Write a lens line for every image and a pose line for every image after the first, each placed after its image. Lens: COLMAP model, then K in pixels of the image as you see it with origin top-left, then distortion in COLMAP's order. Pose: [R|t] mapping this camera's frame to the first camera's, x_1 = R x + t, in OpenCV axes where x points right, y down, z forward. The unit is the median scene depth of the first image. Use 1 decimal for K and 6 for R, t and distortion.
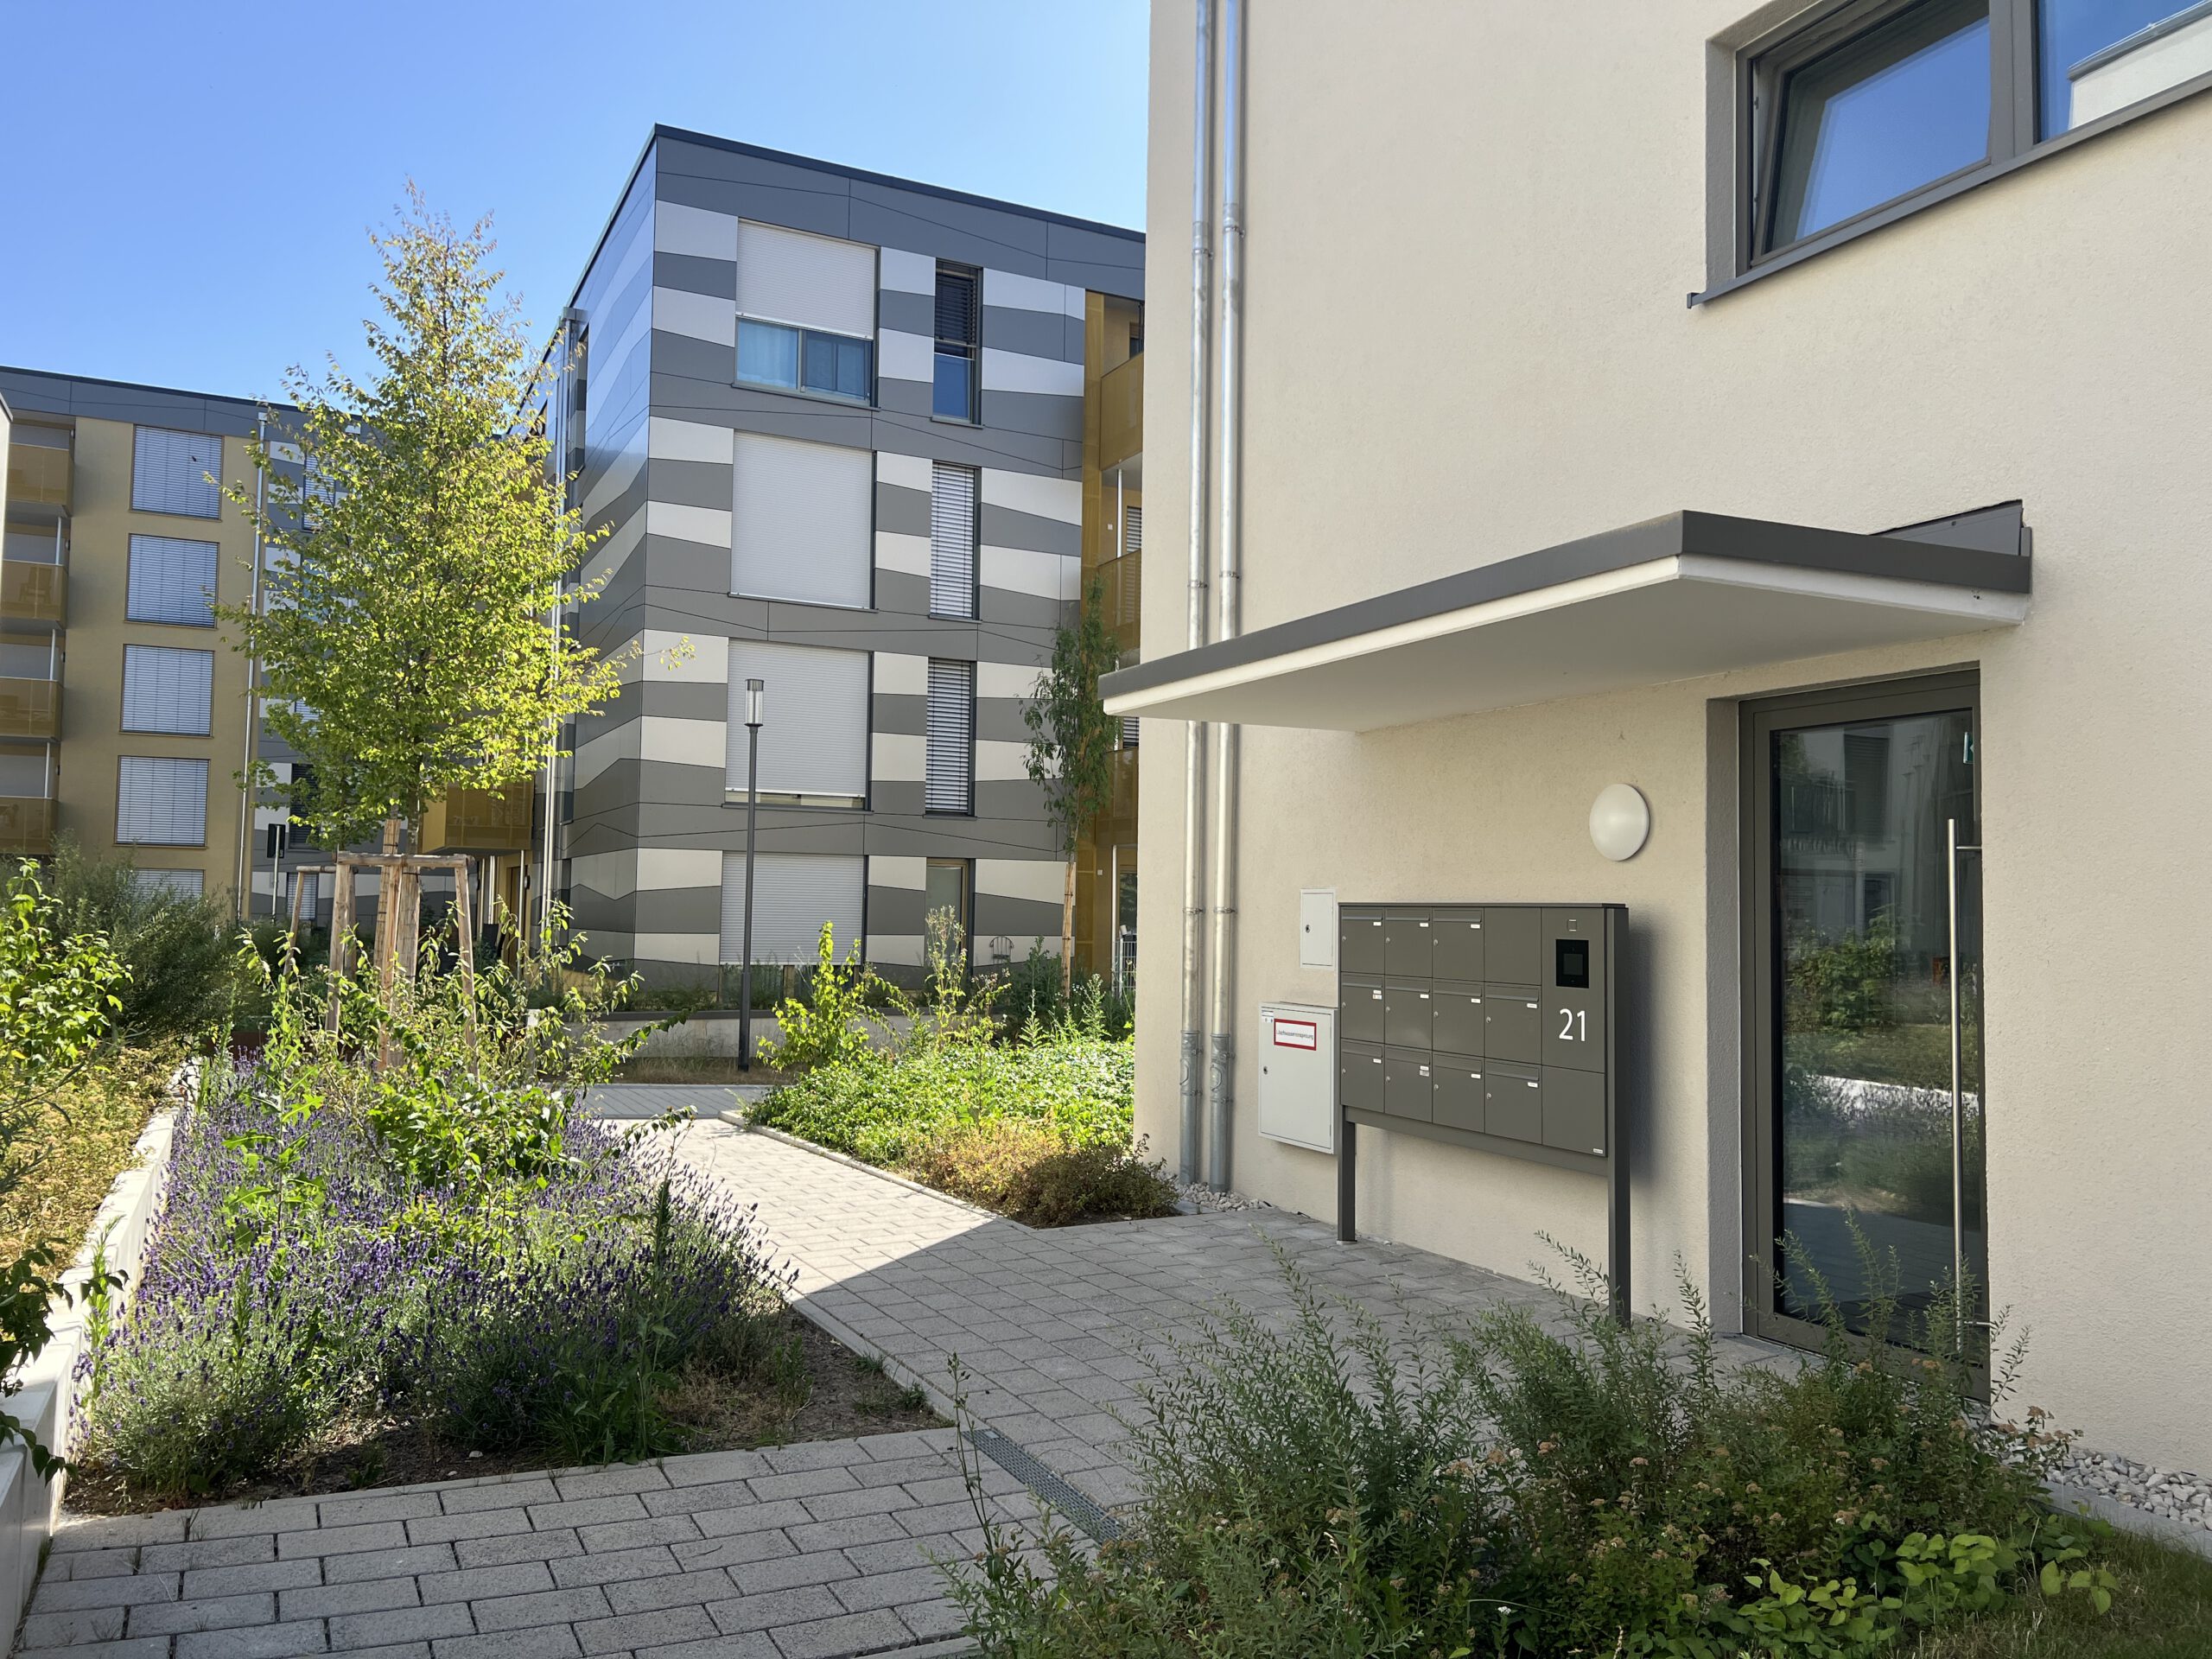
lens RADIAL K [[1714.6, 0, 1106.0], [0, 1714.6, 829.5], [0, 0, 1]] dist [0.129323, -0.198184]
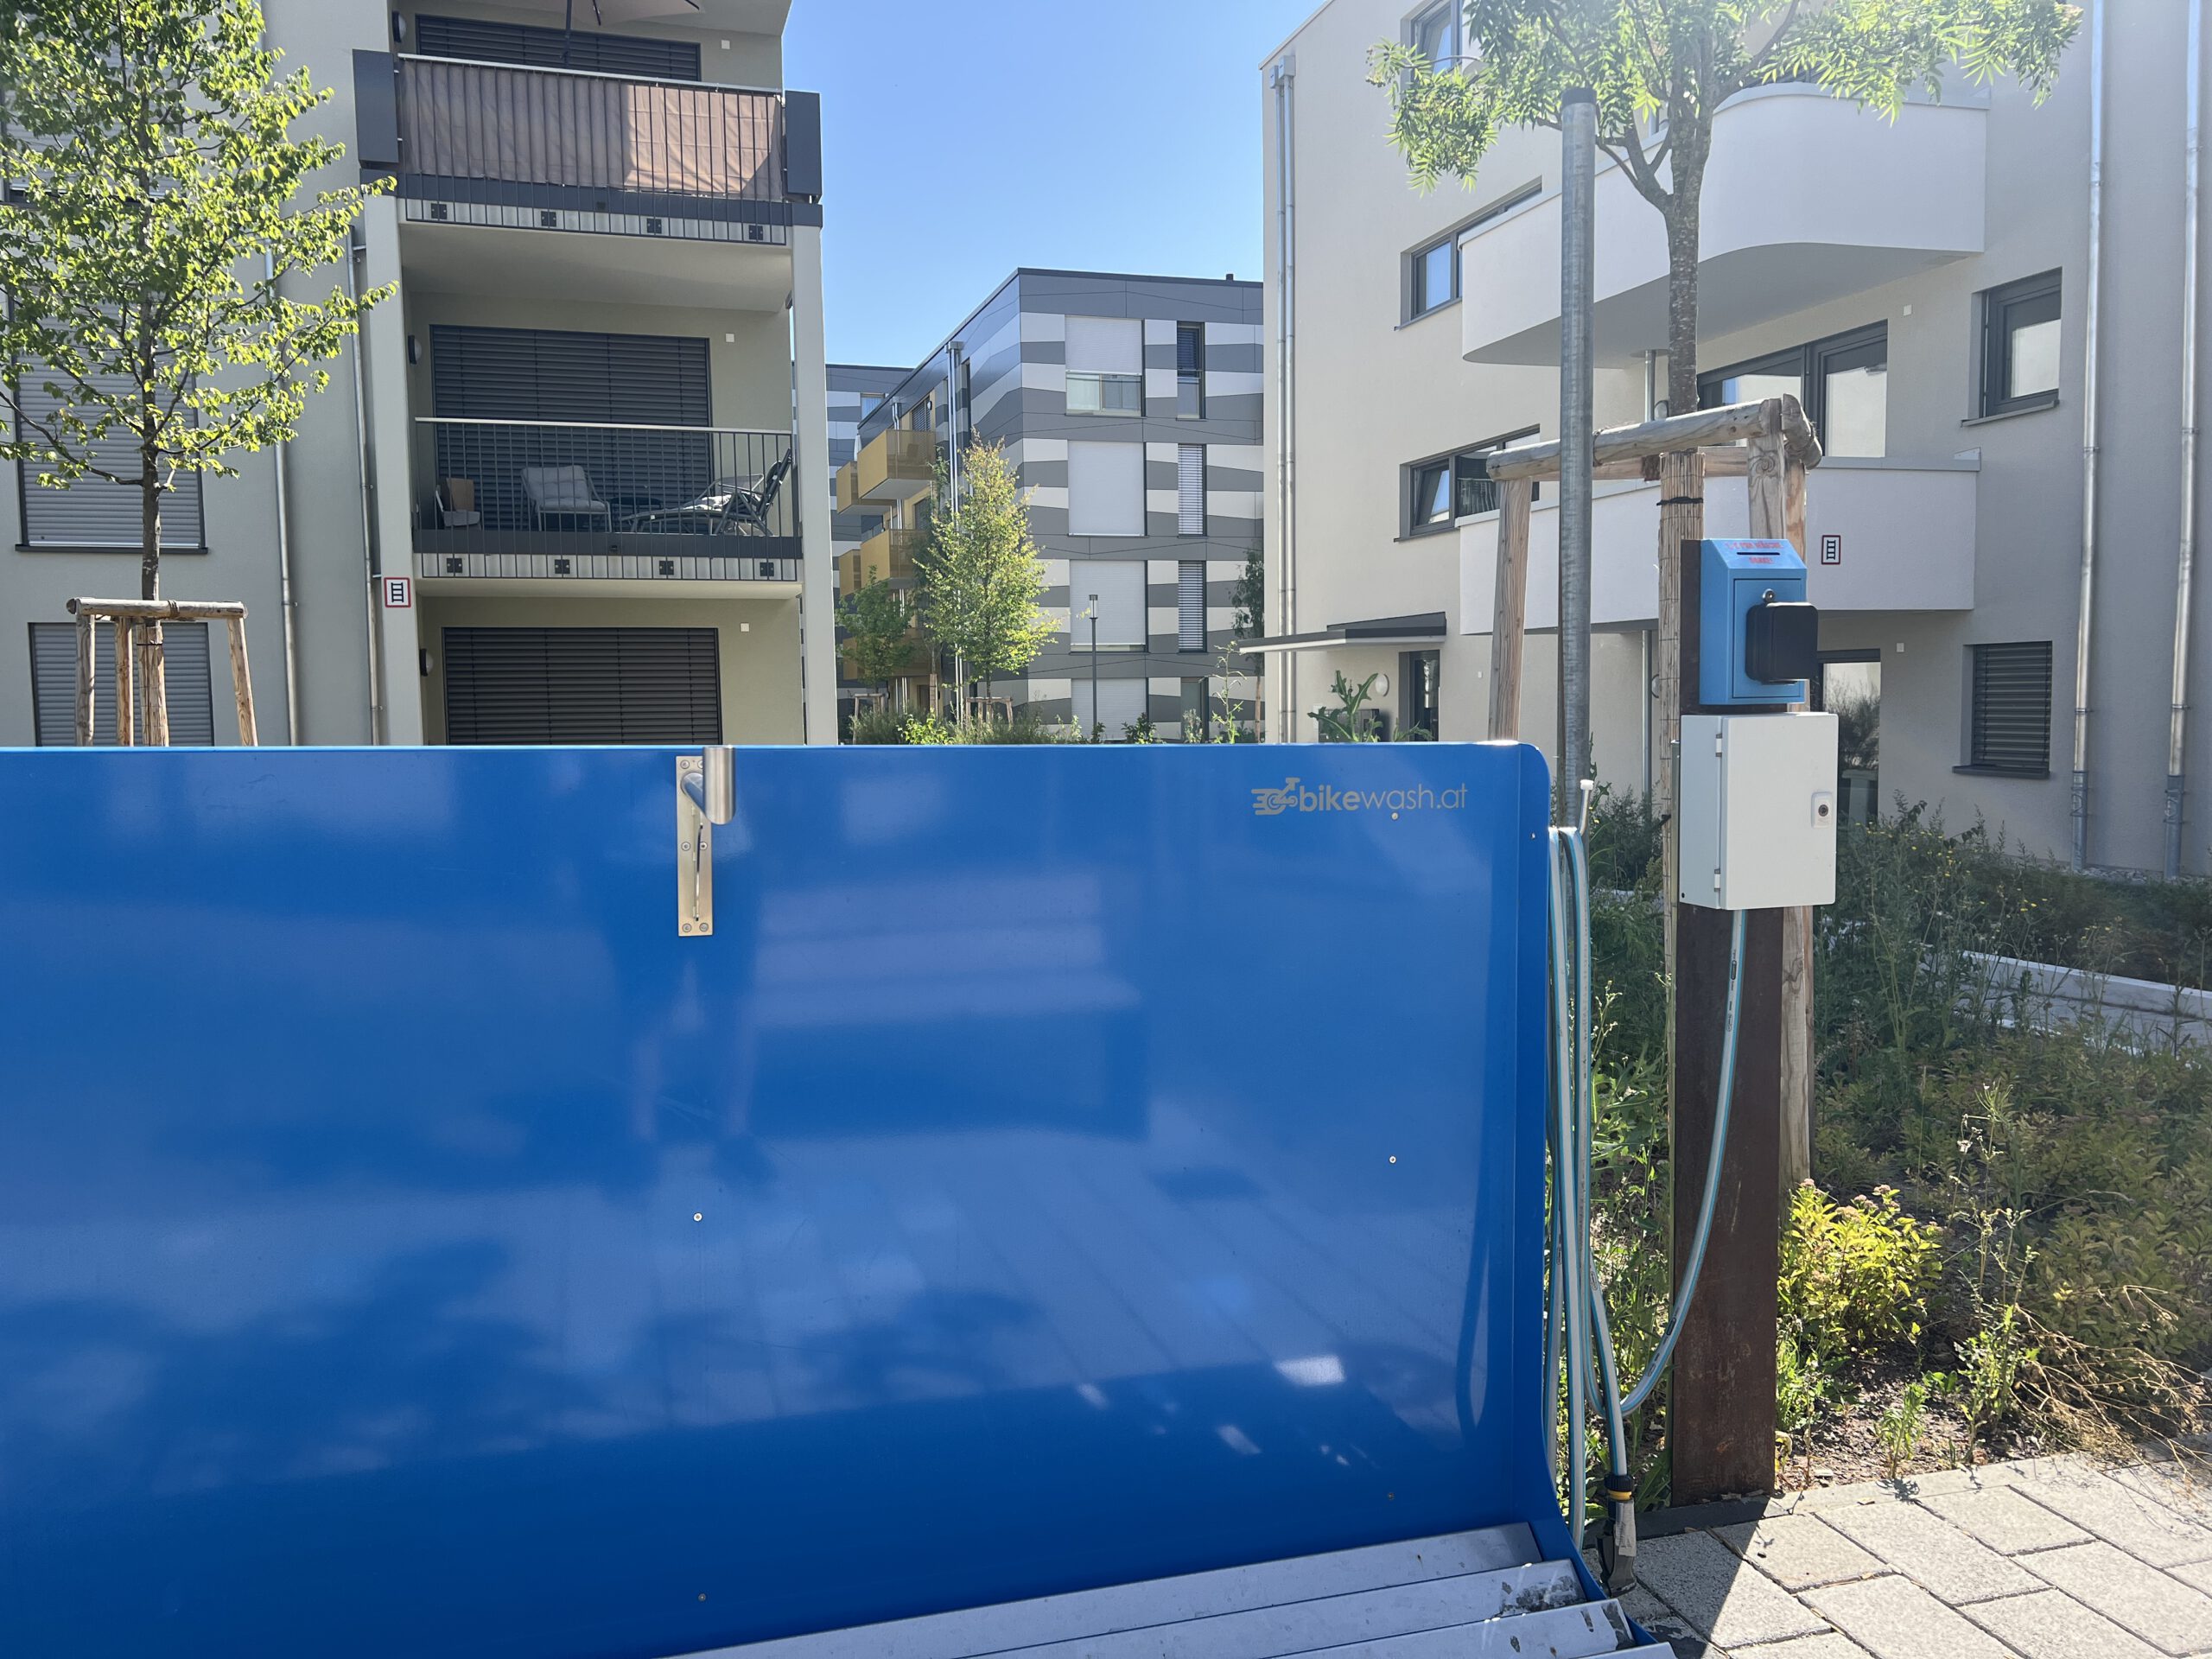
lens RADIAL K [[1714.6, 0, 1106.0], [0, 1714.6, 829.5], [0, 0, 1]] dist [0.129323, -0.198184]
pose [[0.990936, -0.019435, -0.132925, 0.048990], [0.036656, 0.991049, 0.128366, -0.057716], [0.129240, -0.132075, 0.982778, -0.745692]]
